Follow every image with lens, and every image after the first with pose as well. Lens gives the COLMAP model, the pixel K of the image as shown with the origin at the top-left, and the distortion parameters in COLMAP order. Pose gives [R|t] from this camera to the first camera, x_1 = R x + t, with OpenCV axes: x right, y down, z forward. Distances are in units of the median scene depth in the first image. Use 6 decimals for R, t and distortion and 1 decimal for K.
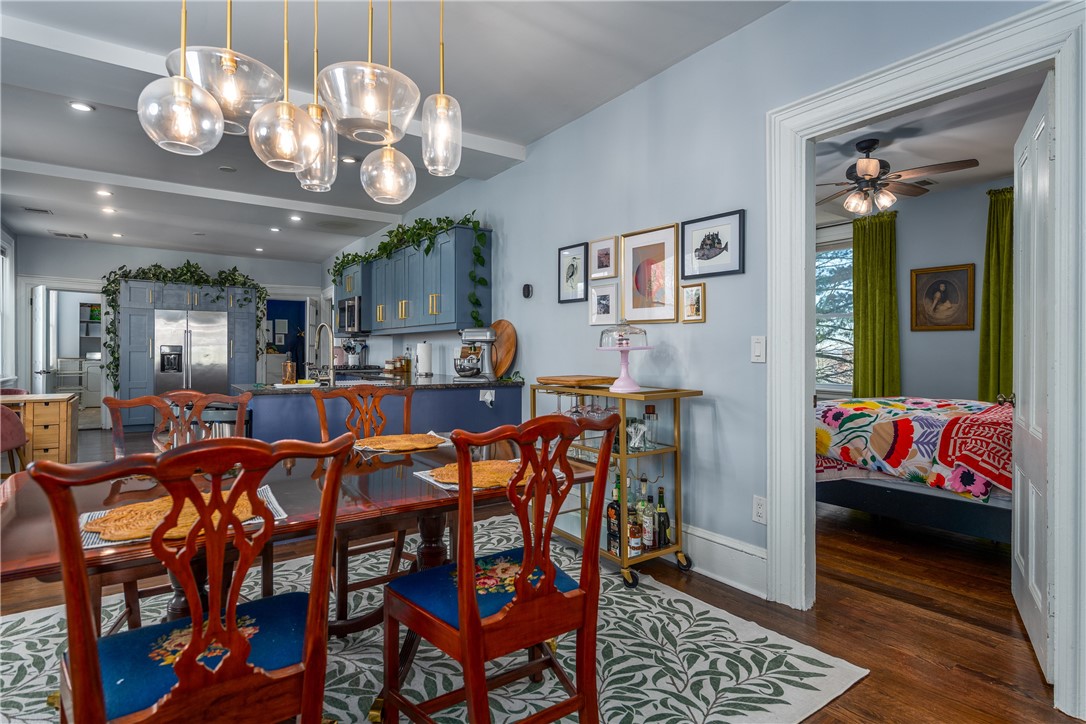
lens RADIAL K [[576.1, 0, 541.9], [0, 576.1, 353.3], [0, 0, 1]] dist [-0.002080, 0.001548]
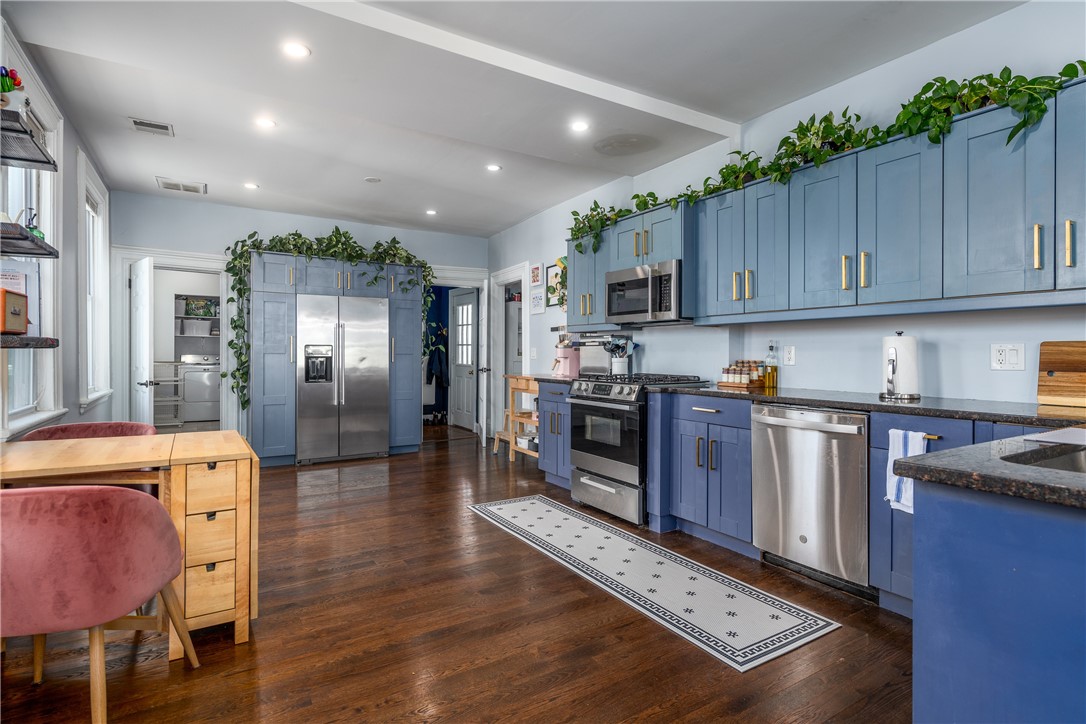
lens RADIAL K [[551.1, 0, 549.4], [0, 551.1, 356.3], [0, 0, 1]] dist [0.002666, -0.000296]
pose [[0.999219, -0.002050, -0.039452, -0.436813], [0.002185, 0.999992, 0.003387, -0.001718], [0.039445, -0.003471, 0.999216, 0.433096]]
